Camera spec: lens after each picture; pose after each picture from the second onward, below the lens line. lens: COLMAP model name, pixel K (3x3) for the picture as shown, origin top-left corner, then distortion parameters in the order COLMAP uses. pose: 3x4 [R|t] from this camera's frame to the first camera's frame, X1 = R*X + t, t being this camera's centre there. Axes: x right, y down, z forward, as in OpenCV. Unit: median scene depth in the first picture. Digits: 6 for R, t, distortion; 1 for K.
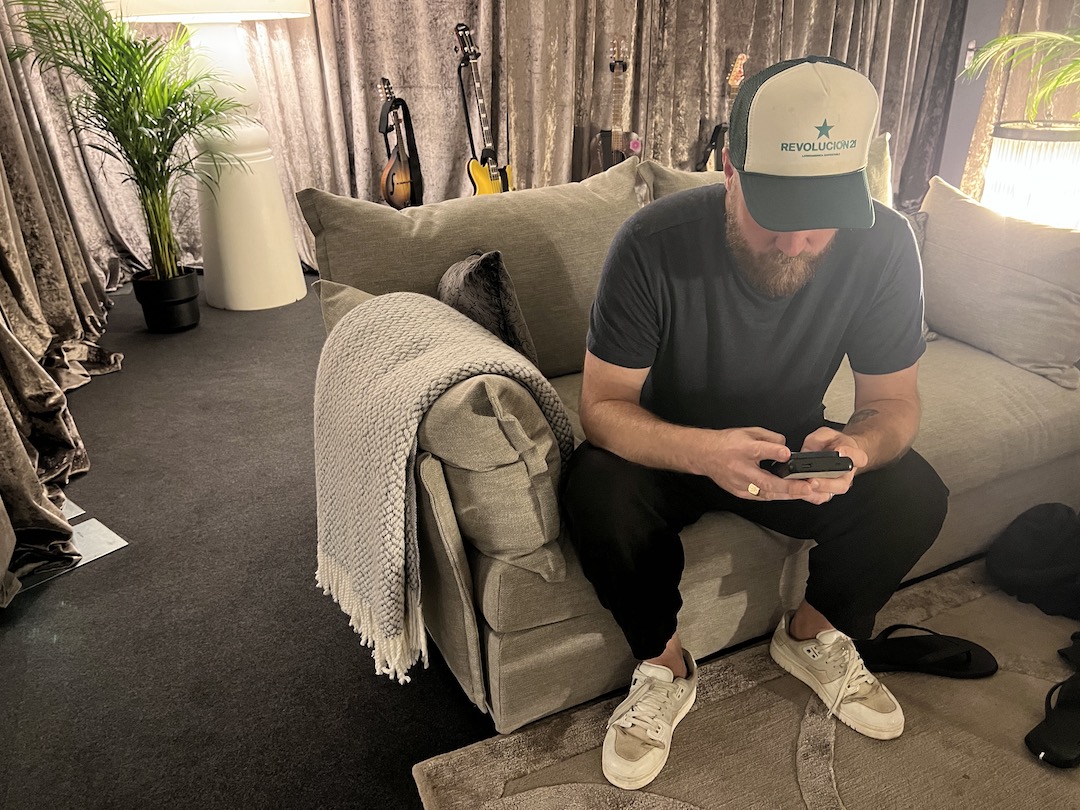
lens RADIAL K [[819.3, 0, 530.4], [0, 819.3, 409.9], [0, 0, 1]] dist [0.022958, -0.019047]
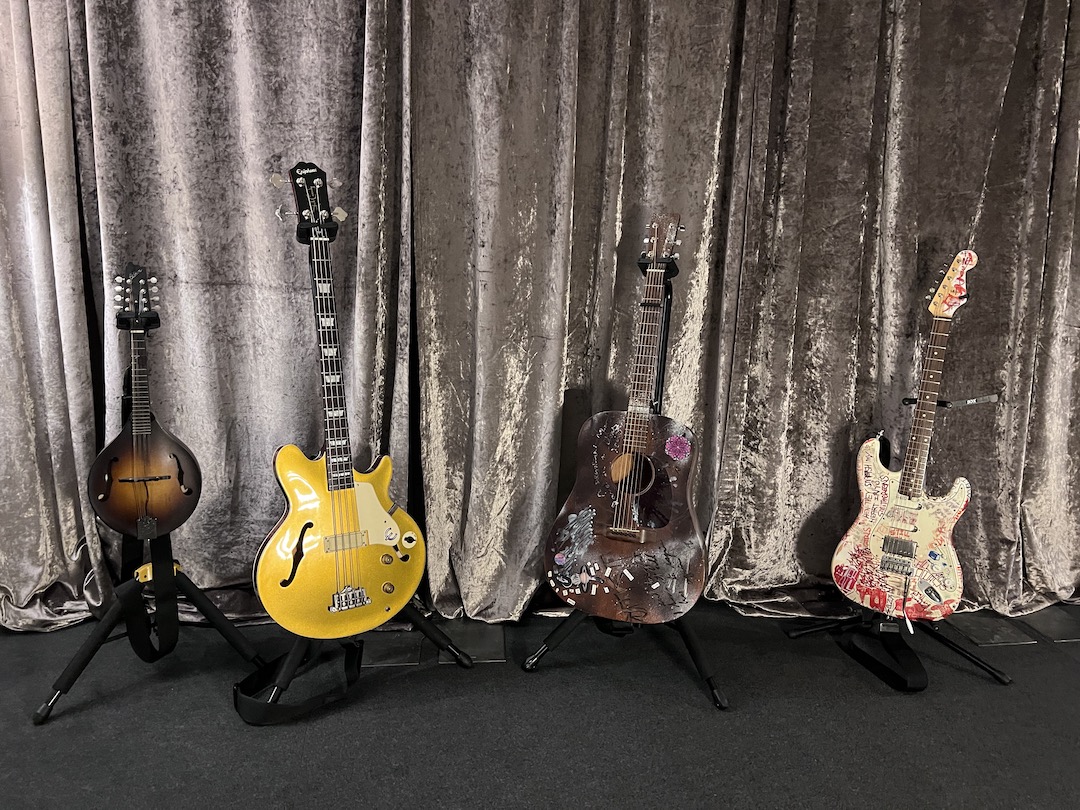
lens RADIAL K [[819.3, 0, 543.6], [0, 819.3, 401.6], [0, 0, 1]] dist [0.022958, -0.019047]
pose [[0.973076, 0.085405, -0.214080, 0.140844], [-0.128719, 0.971841, -0.197373, -0.235415], [0.191195, 0.219615, 0.956668, 0.543533]]
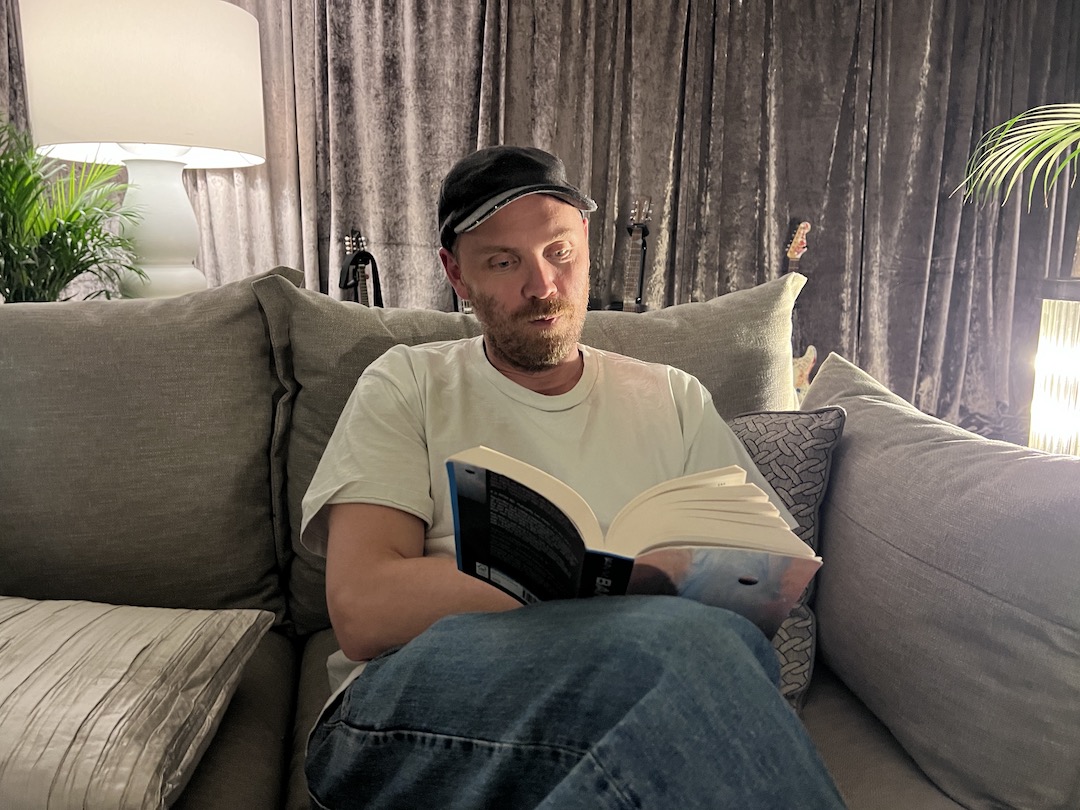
lens RADIAL K [[819.3, 0, 536.4], [0, 819.3, 399.5], [0, 0, 1]] dist [0.022958, -0.019047]
pose [[0.969021, 0.075792, -0.235061, 0.204556], [-0.129360, 0.966511, -0.221638, -0.052696], [0.210390, 0.245179, 0.946374, 0.225429]]
